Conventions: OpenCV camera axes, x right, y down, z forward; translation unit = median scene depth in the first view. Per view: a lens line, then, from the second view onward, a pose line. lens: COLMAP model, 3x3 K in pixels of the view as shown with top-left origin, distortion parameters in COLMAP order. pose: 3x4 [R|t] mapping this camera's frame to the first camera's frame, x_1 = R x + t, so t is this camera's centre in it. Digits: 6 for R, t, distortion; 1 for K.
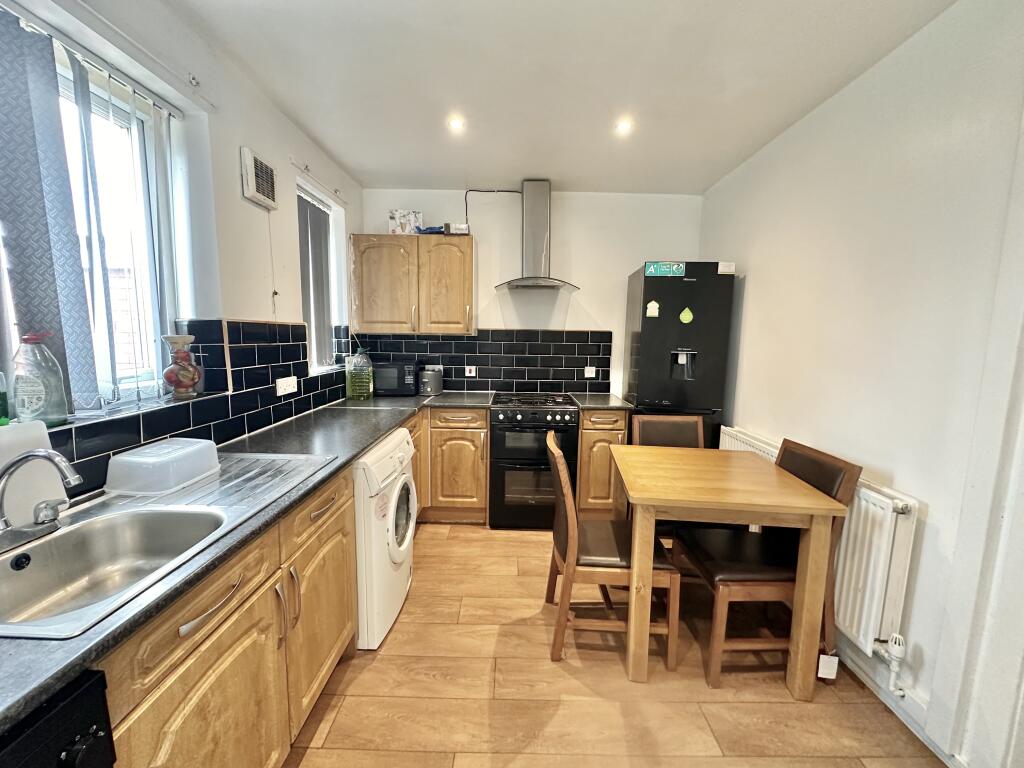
lens RADIAL K [[402.6, 0, 512.1], [0, 402.6, 383.7], [0, 0, 1]] dist [-0.004577, -0.000429]
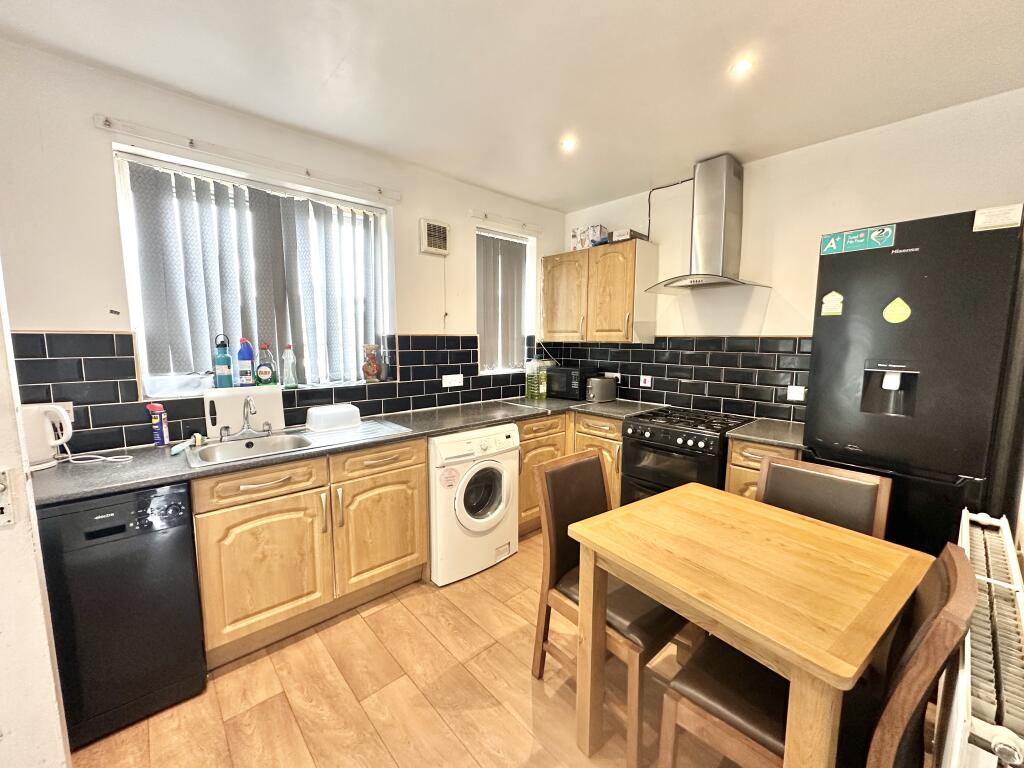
lens RADIAL K [[402.6, 0, 511.6], [0, 402.6, 384.0], [0, 0, 1]] dist [-0.004577, -0.000429]
pose [[0.682020, 0.071682, -0.727812, 0.435810], [-0.082437, 0.996377, 0.020883, -0.021563], [0.726673, 0.045756, 0.685458, 0.152174]]
